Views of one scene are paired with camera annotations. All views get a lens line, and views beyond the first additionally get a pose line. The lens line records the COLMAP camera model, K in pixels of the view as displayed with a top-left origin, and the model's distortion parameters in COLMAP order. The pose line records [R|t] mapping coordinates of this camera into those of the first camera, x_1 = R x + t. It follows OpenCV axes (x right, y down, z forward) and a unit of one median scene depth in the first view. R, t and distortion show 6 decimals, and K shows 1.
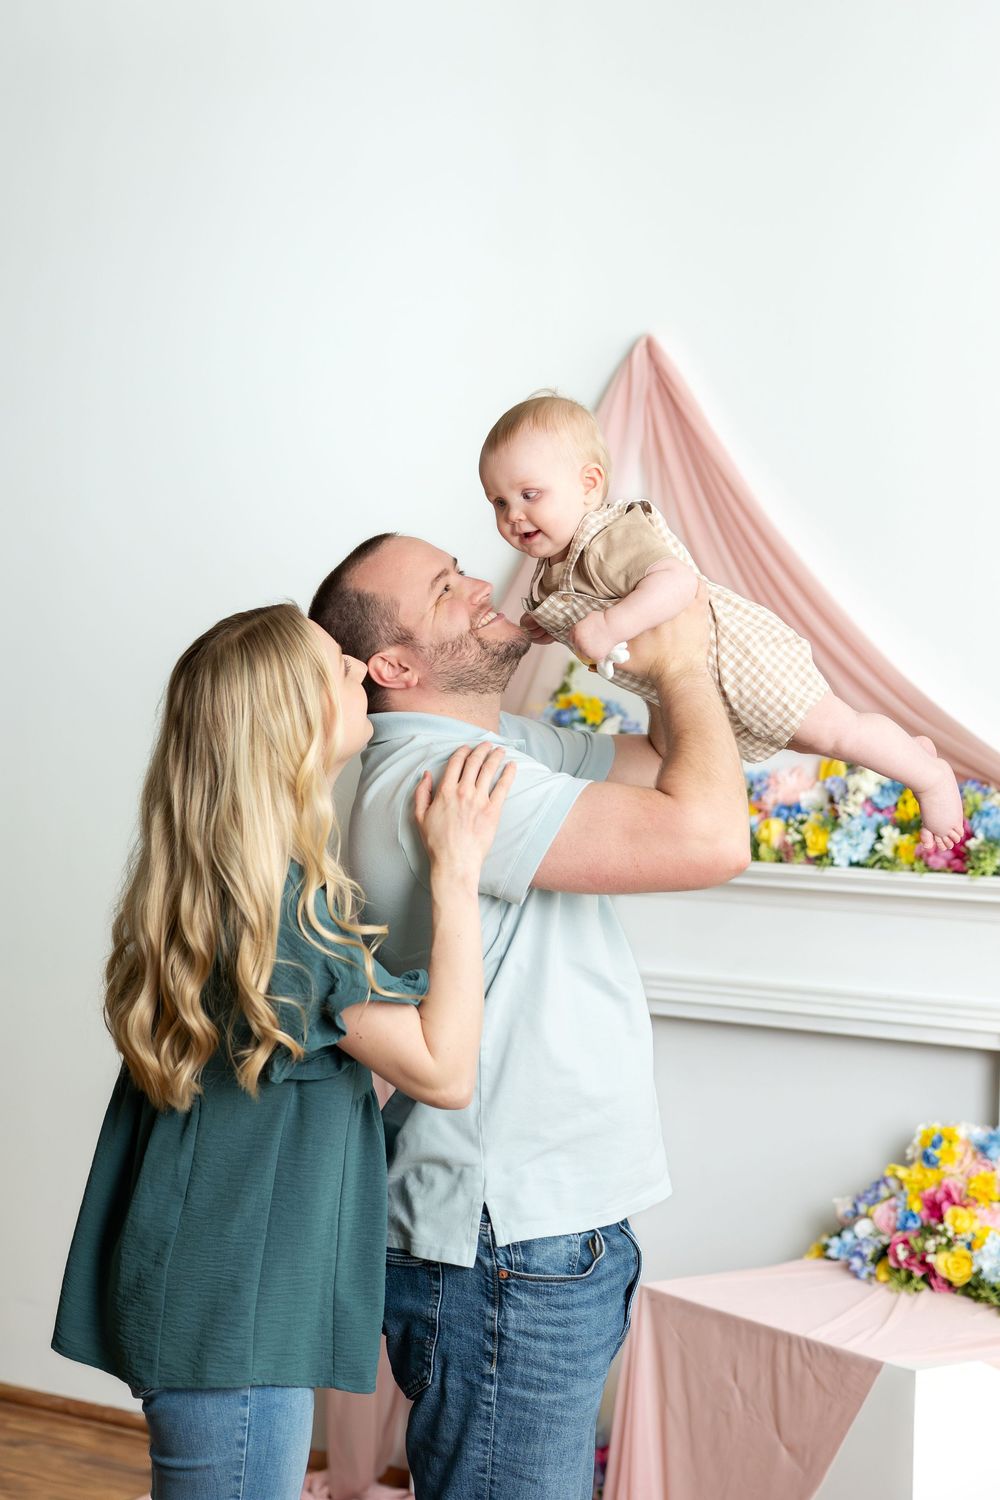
lens RADIAL K [[2543.1, 0, 481.0], [0, 2543.1, 595.7], [0, 0, 1]] dist [-0.008577, 0.053447]
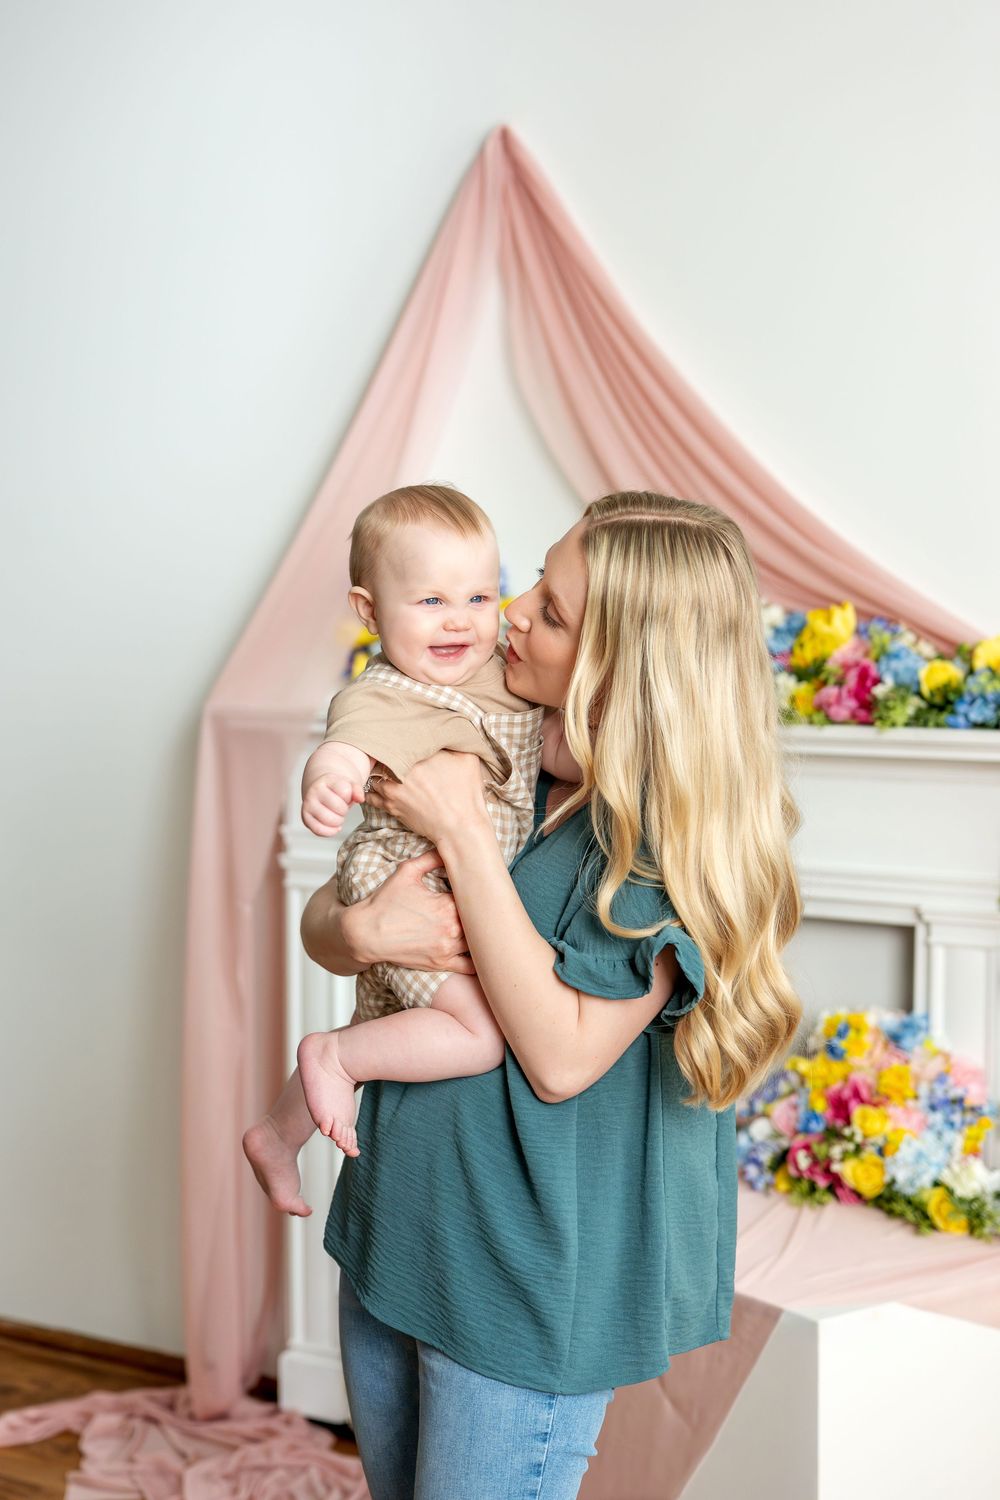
lens RADIAL K [[2252.0, 0, 445.1], [0, 2252.0, 700.5], [0, 0, 1]] dist [-0.024984, 0.135783]
pose [[0.999607, -0.028005, -0.001241, 0.046525], [0.028000, 0.995345, 0.092224, 0.026225], [-0.001348, -0.092222, 0.995738, 0.238834]]
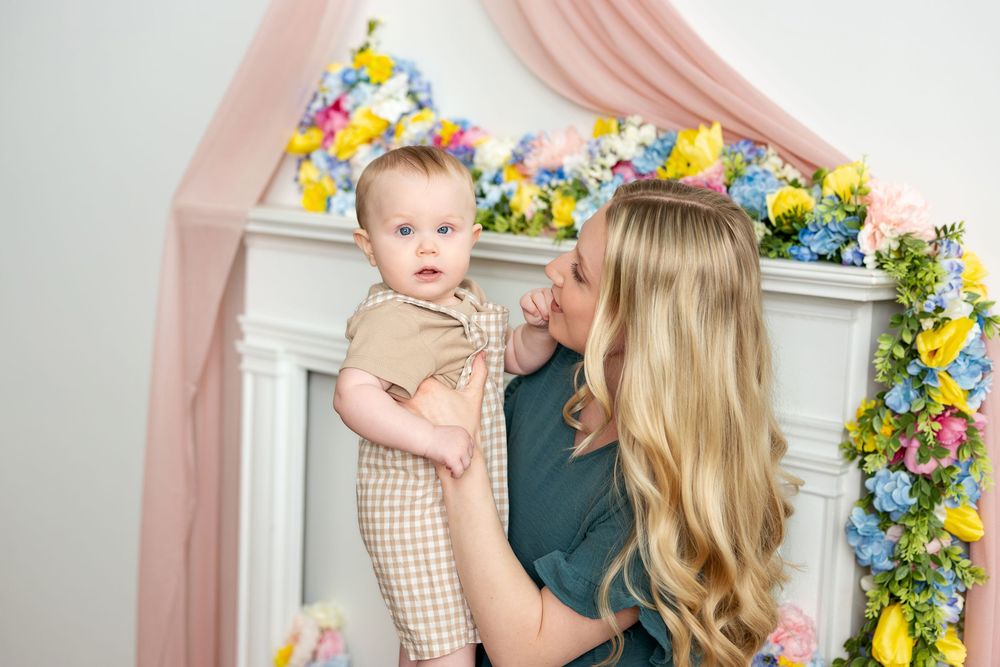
lens RADIAL K [[1504.3, 0, 452.3], [0, 1504.3, 285.0], [0, 0, 1]] dist [-0.016495, 0.095544]
pose [[0.981757, 0.026191, -0.188328, 0.198663], [0.000254, 0.990286, 0.139045, 0.052640], [0.190140, -0.136557, 0.972213, 0.512931]]
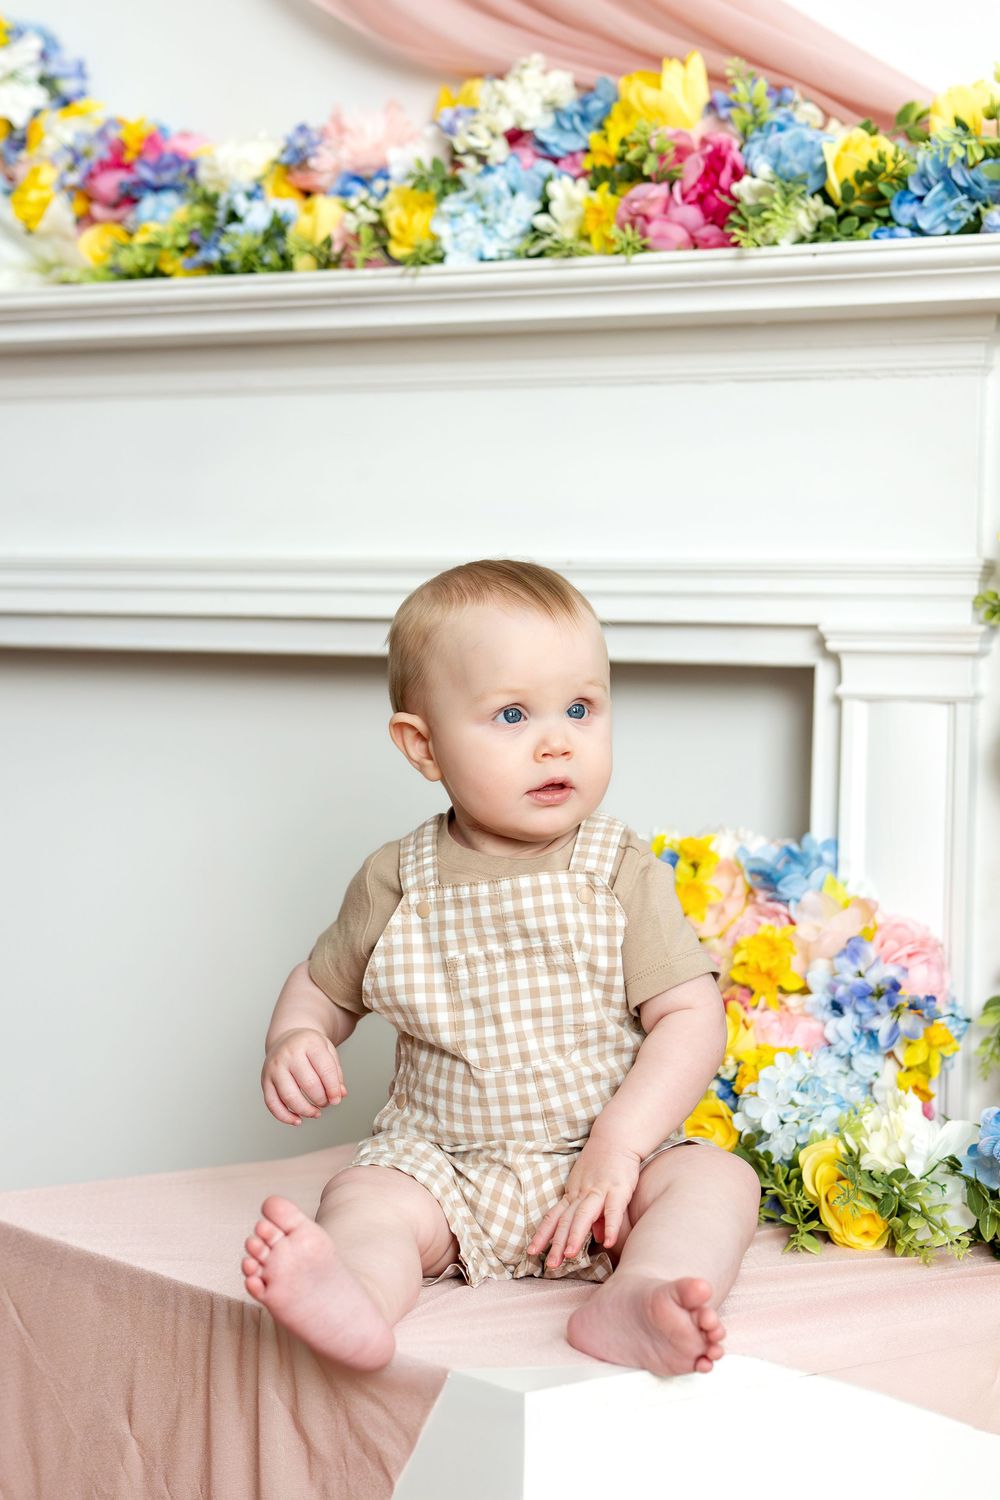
lens RADIAL K [[2849.1, 0, 501.7], [0, 2849.1, 662.9], [0, 0, 1]] dist [-0.022757, 0.088311]
pose [[0.998169, -0.009228, 0.059783, 0.121634], [0.006083, 0.998598, 0.052577, 0.153036], [-0.060184, -0.052117, 0.996826, 0.512187]]
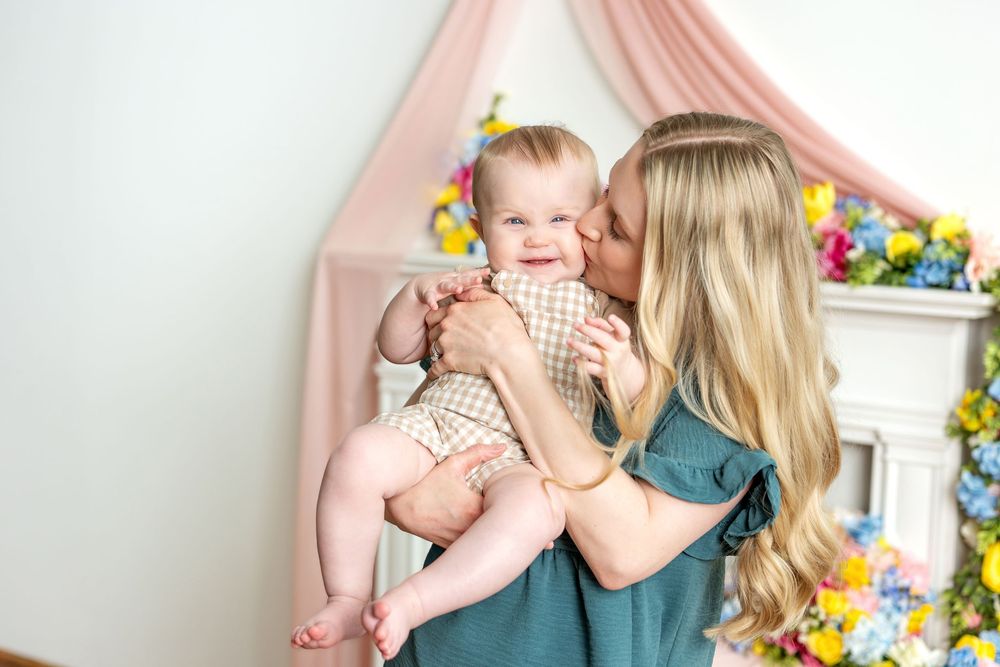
lens RADIAL K [[1568.4, 0, 432.0], [0, 1568.4, 291.0], [0, 0, 1]] dist [-0.029971, 0.173945]
pose [[0.997841, 0.003704, -0.065568, 0.060274], [0.004472, 0.992259, 0.124107, 0.030277], [0.065520, -0.124132, 0.990100, 0.336198]]
